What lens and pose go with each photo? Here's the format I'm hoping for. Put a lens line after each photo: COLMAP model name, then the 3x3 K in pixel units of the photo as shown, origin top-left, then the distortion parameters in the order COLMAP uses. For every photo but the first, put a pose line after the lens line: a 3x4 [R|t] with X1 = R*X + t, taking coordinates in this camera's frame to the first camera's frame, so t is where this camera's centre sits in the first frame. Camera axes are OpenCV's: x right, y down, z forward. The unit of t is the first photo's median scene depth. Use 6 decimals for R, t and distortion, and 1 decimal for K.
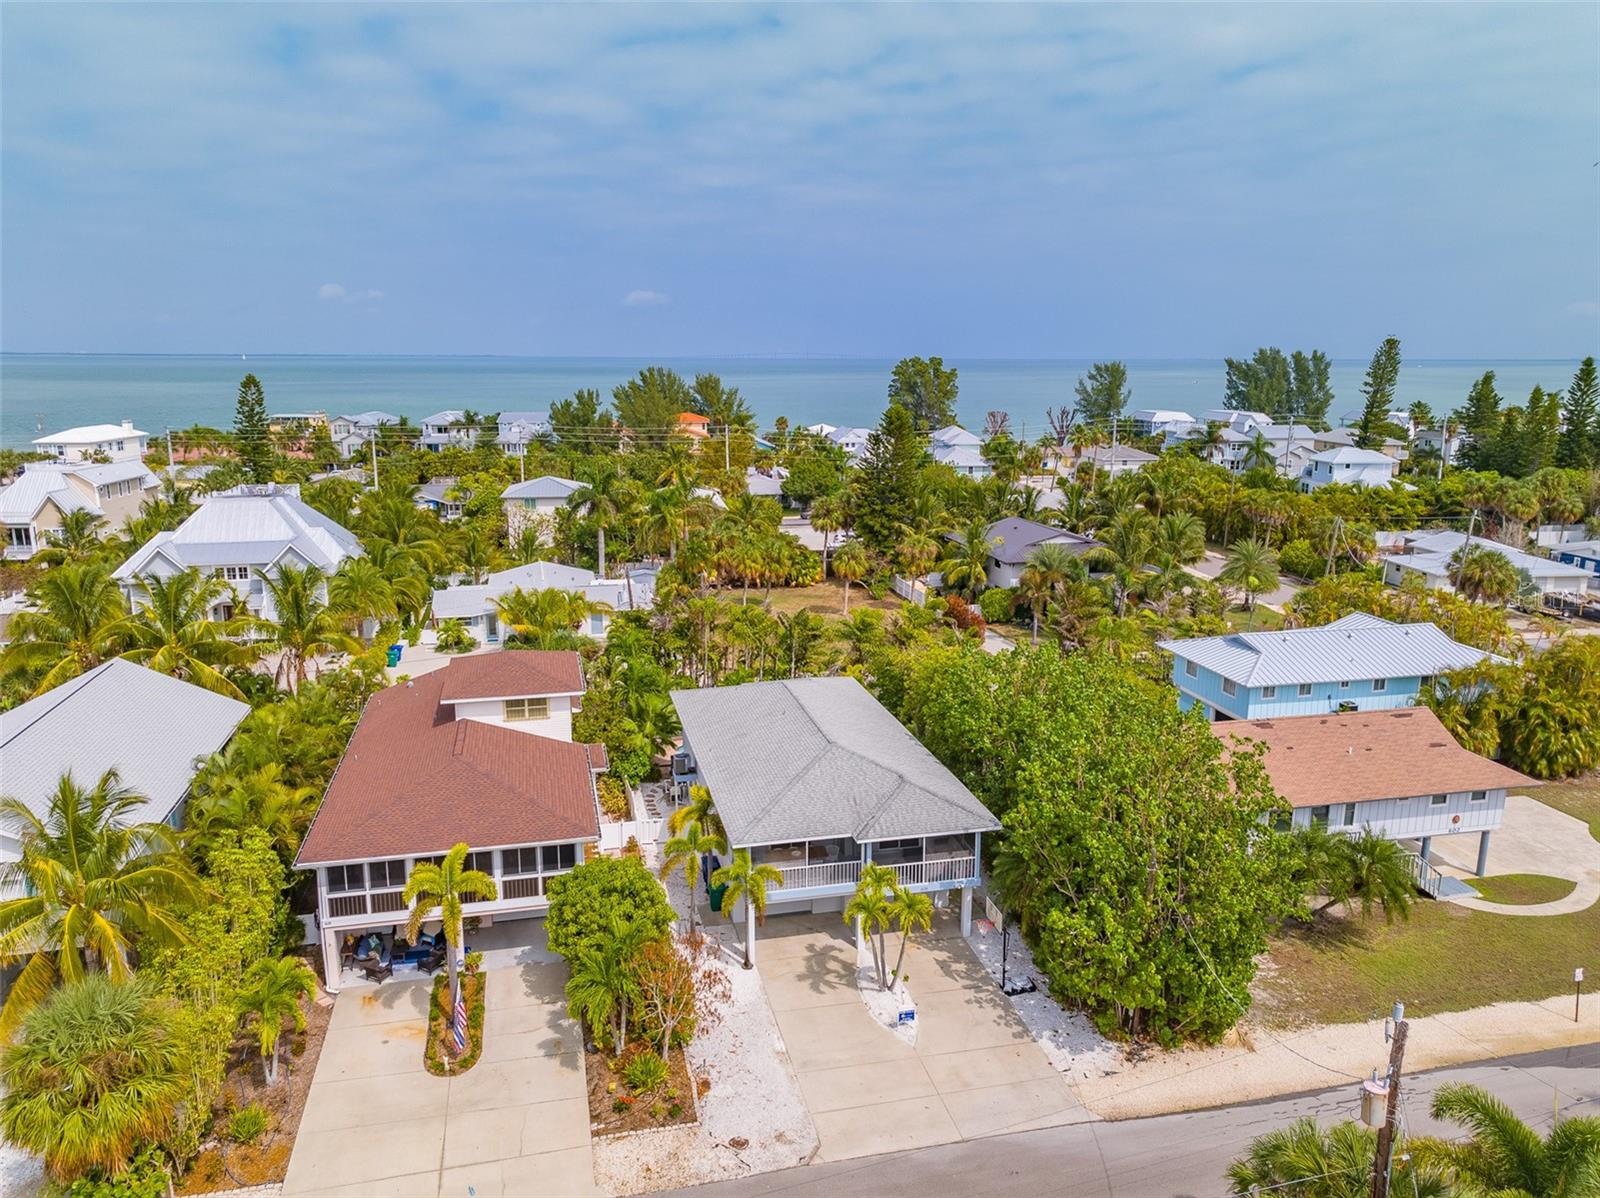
lens RADIAL K [[1115.5, 0, 800.0], [0, 1115.5, 599.0], [0, 0, 1]] dist [-0.003227, 0.016746]
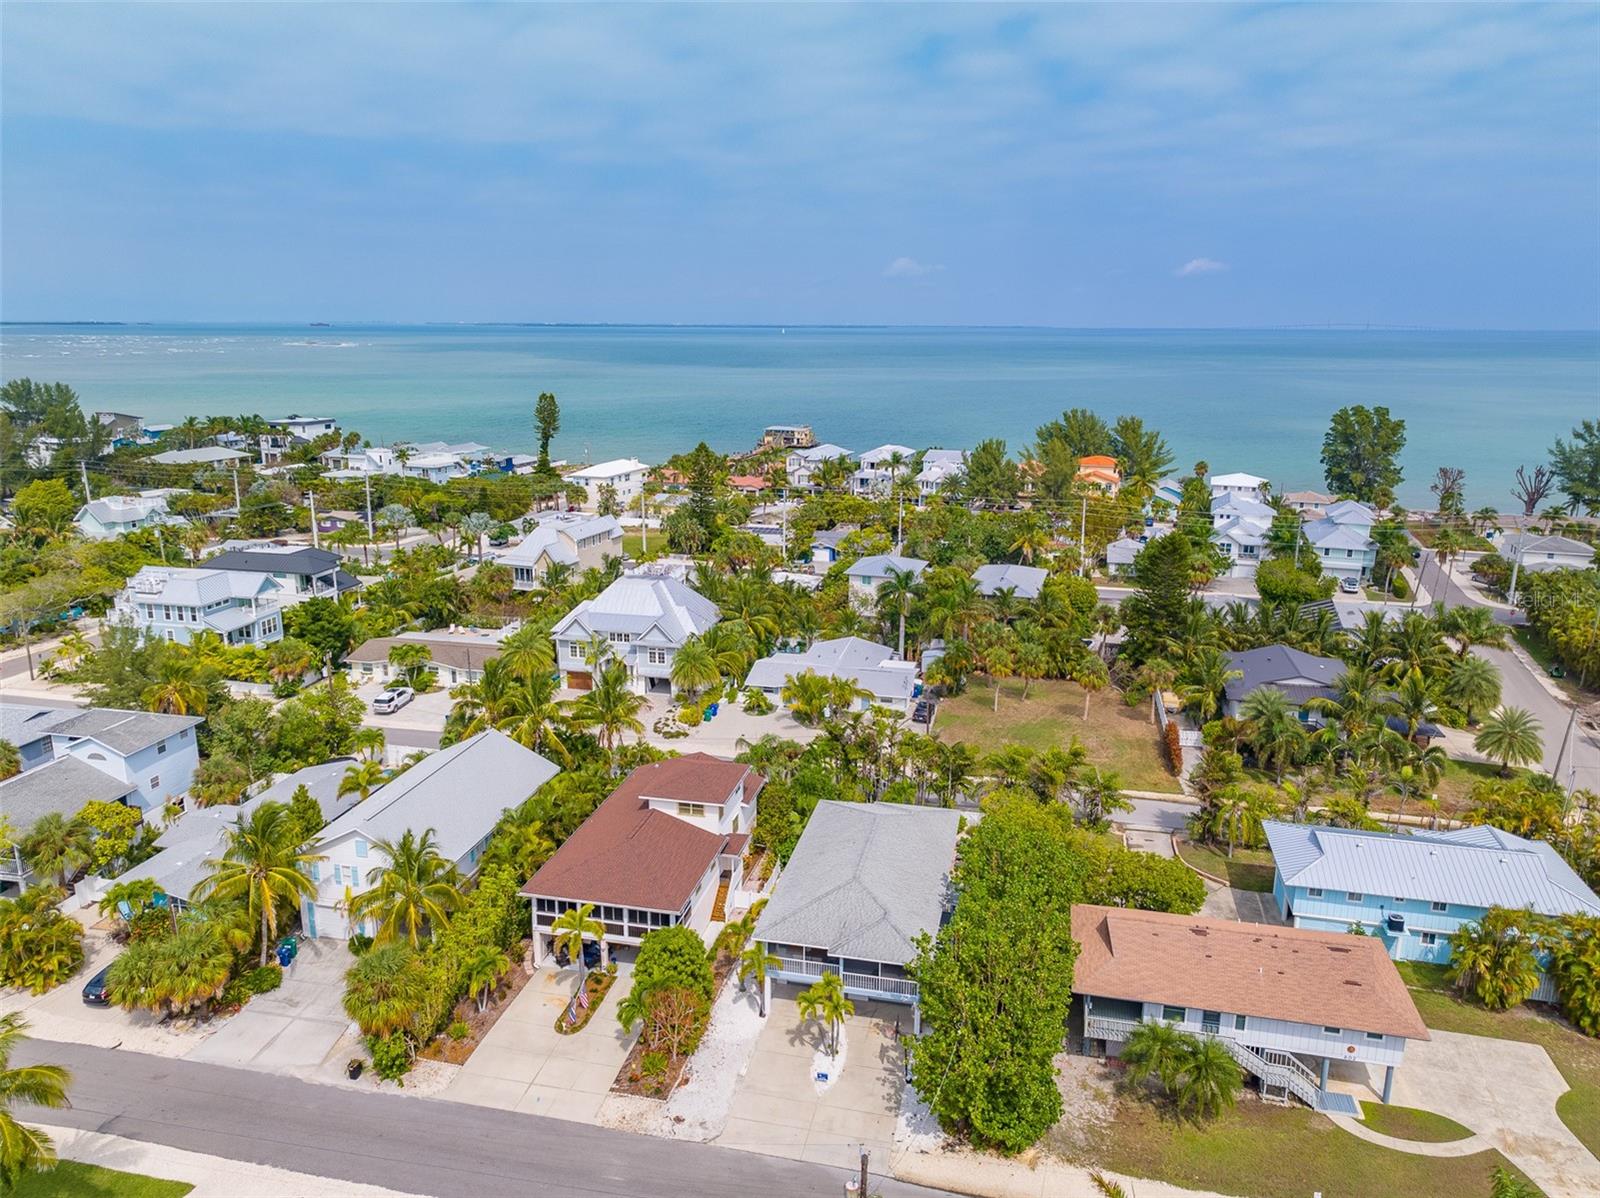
lens RADIAL K [[1115.5, 0, 800.0], [0, 1115.5, 599.0], [0, 0, 1]] dist [-0.003227, 0.016746]
pose [[0.897603, 0.106568, -0.427730, 0.585215], [-0.094946, 0.994301, 0.048483, -0.315870], [0.430459, -0.002908, 0.902606, -0.361358]]
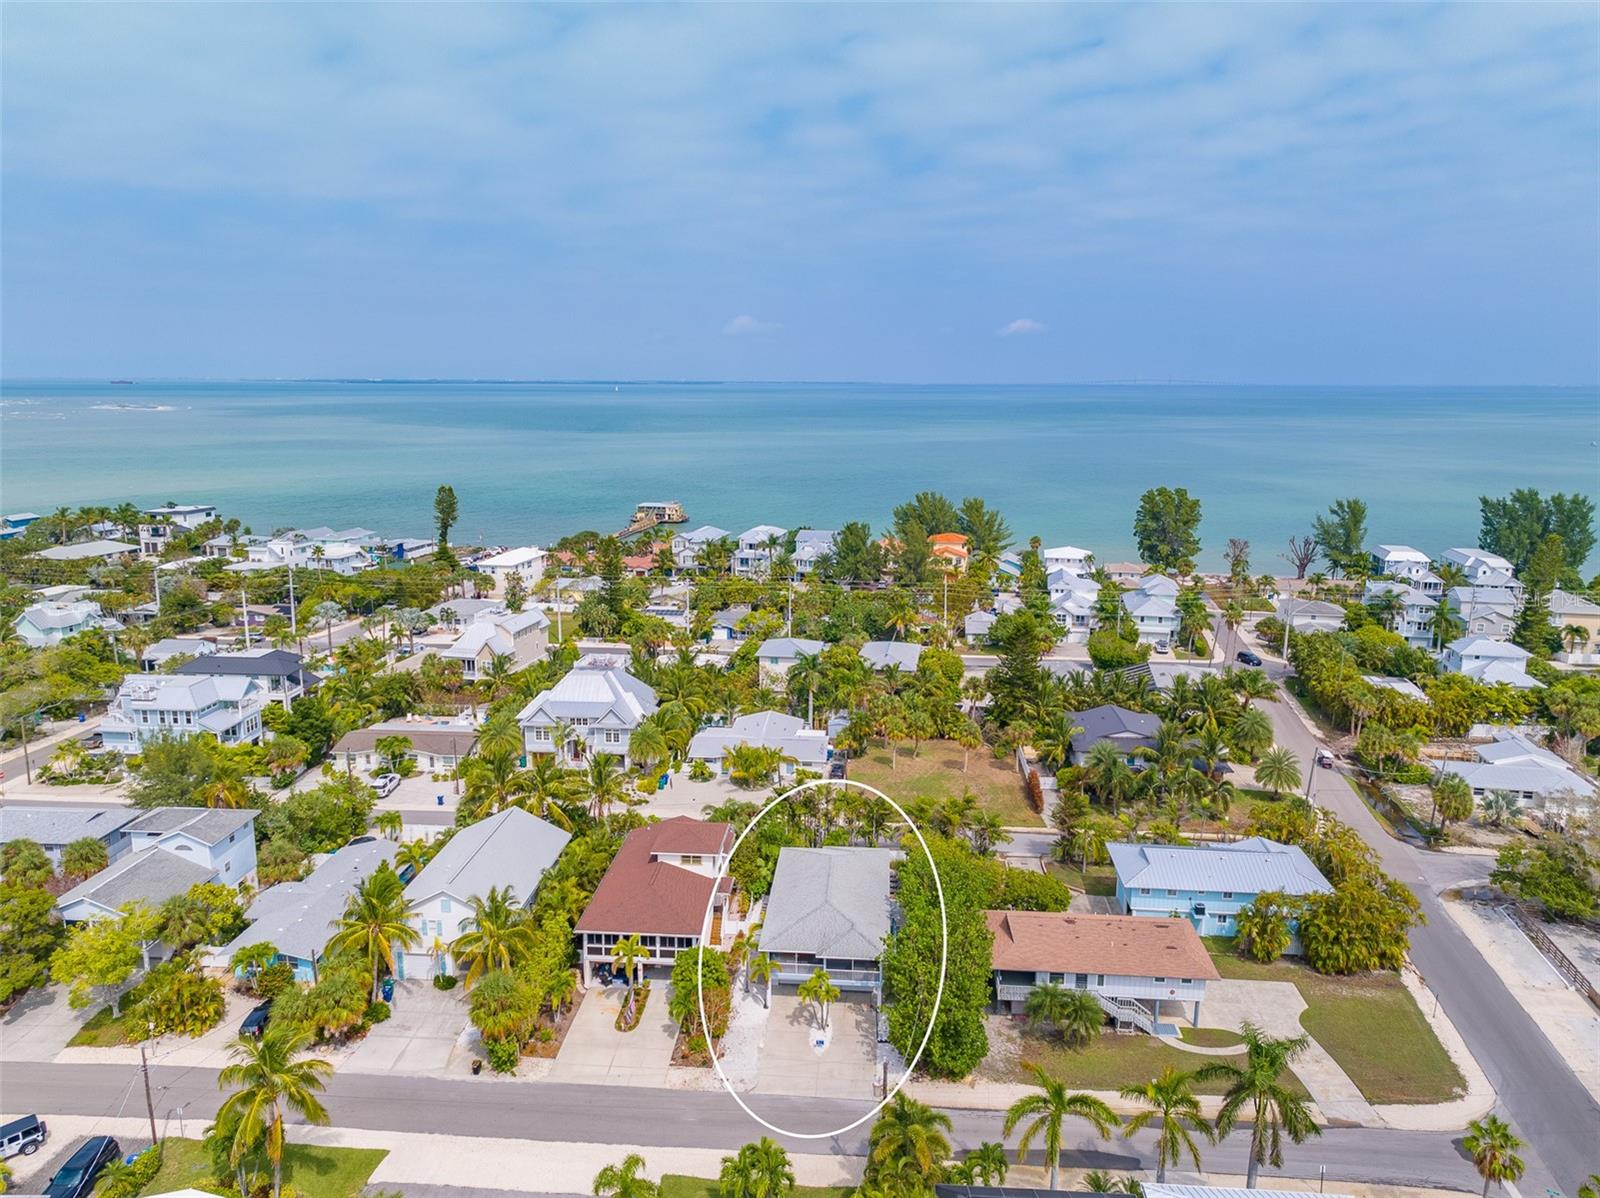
lens RADIAL K [[1116.4, 0, 800.0], [0, 1116.4, 599.0], [0, 0, 1]] dist [0.004022, 0.004757]
pose [[0.951848, 0.059485, -0.300743, 0.588898], [-0.065340, 0.997818, -0.009439, -0.414316], [0.299525, 0.028635, 0.953659, -0.991251]]
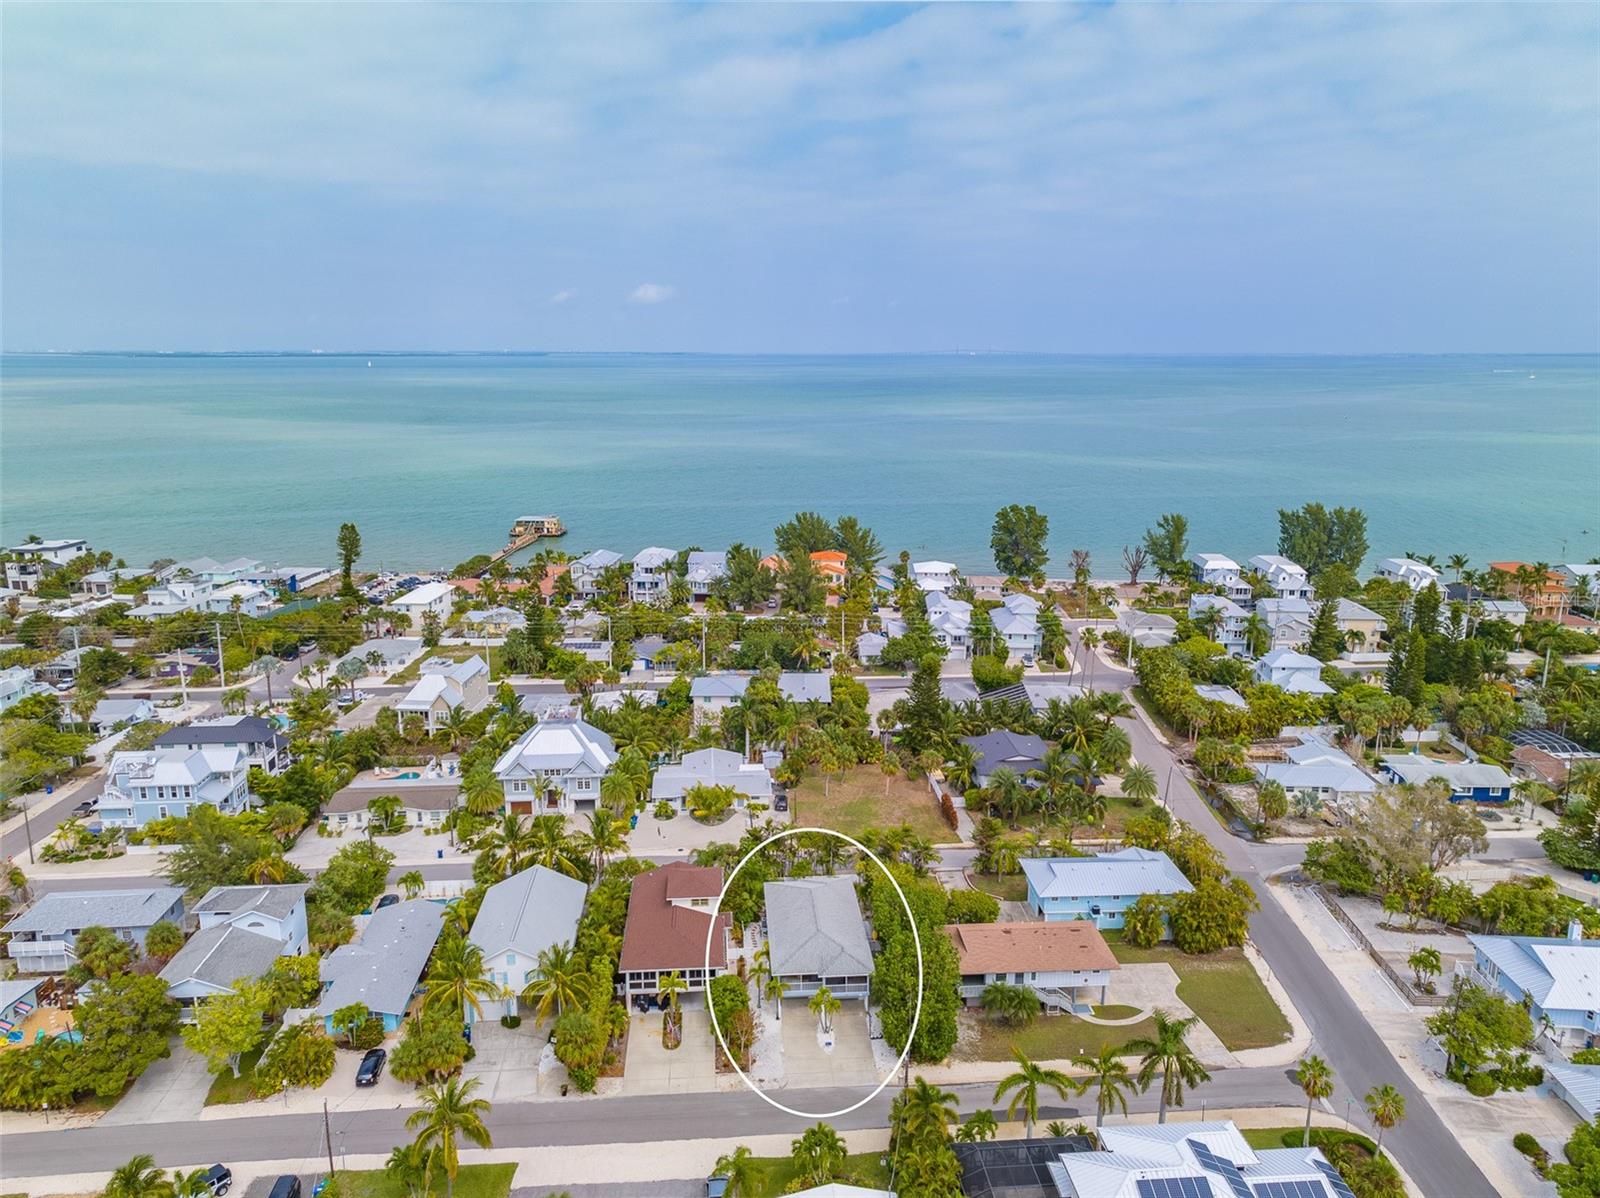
lens RADIAL K [[1116.4, 0, 800.0], [0, 1116.4, 599.0], [0, 0, 1]] dist [0.004022, 0.004757]
pose [[0.987156, 0.032556, -0.156406, 0.379782], [-0.031232, 0.999453, 0.010912, -0.684241], [0.156676, -0.005886, 0.987633, -1.575751]]
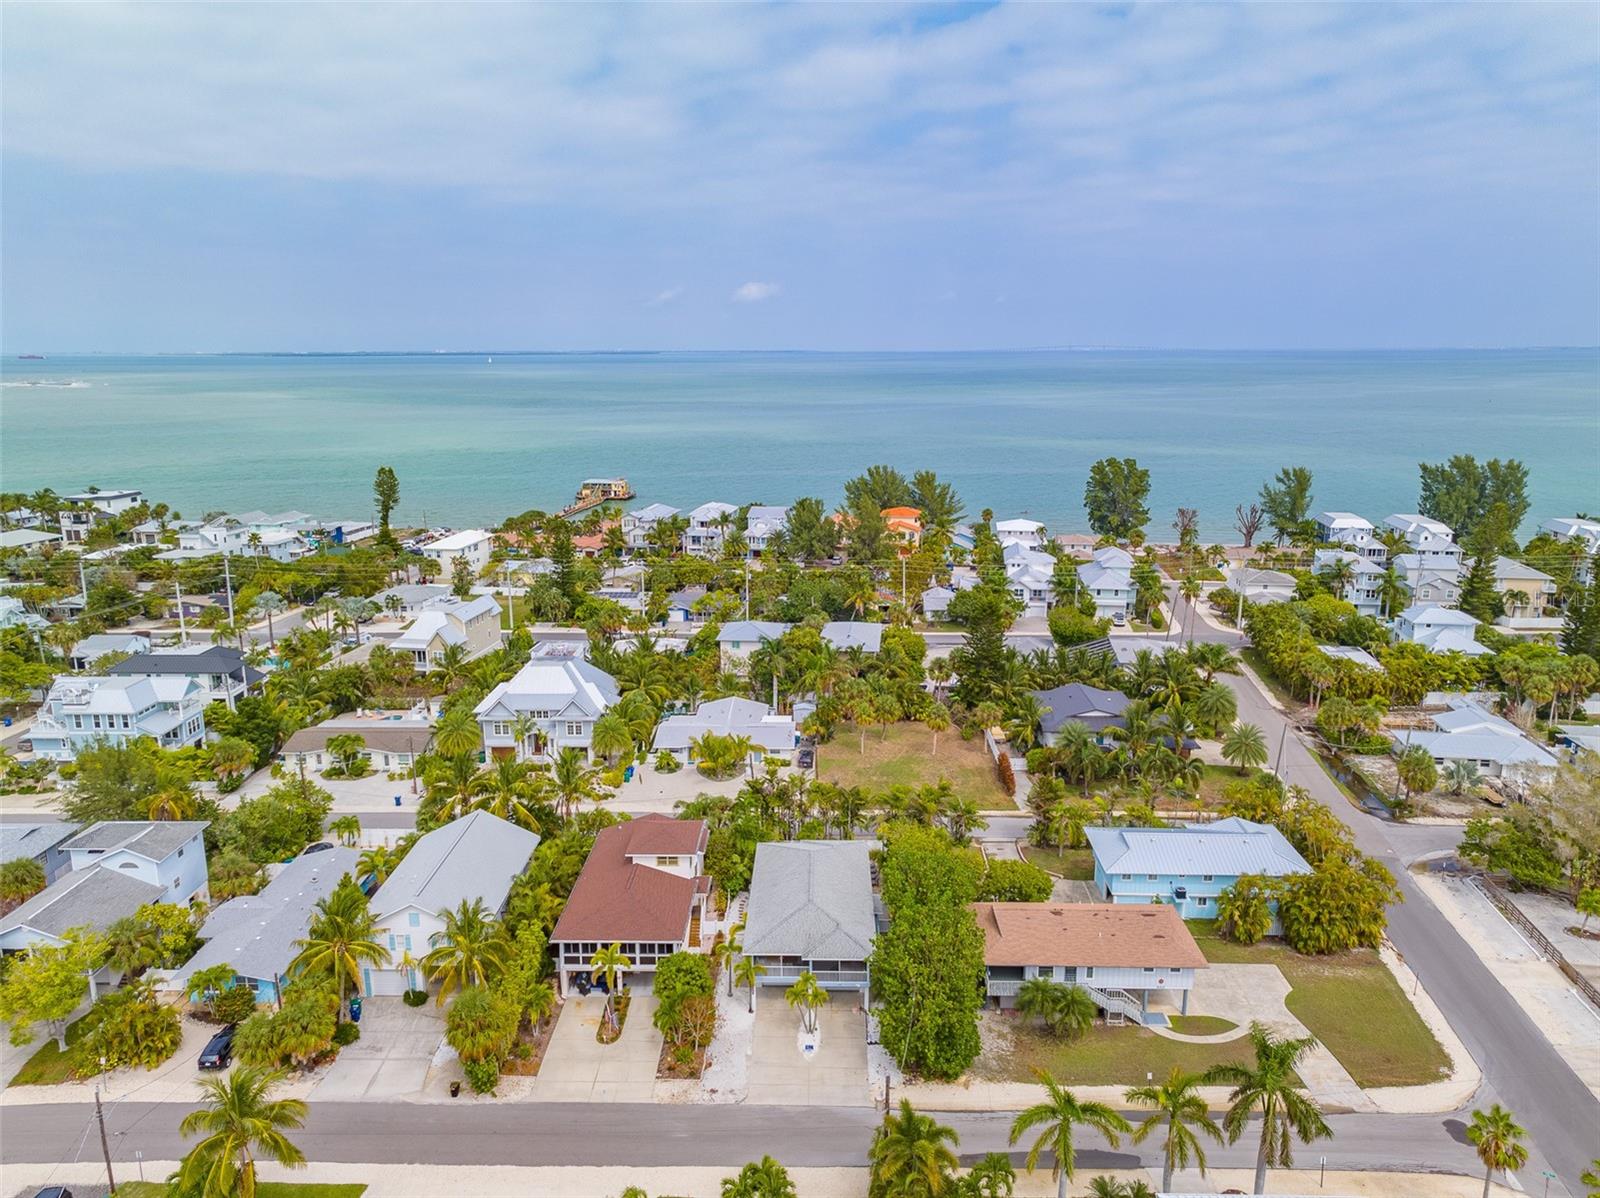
lens RADIAL K [[1115.5, 0, 800.0], [0, 1115.5, 599.0], [0, 0, 1]] dist [-0.003227, 0.016746]
pose [[0.967177, 0.047777, -0.249573, 0.505079], [-0.045454, 0.998853, 0.015067, -0.454244], [0.250006, -0.003229, 0.968239, -0.942735]]
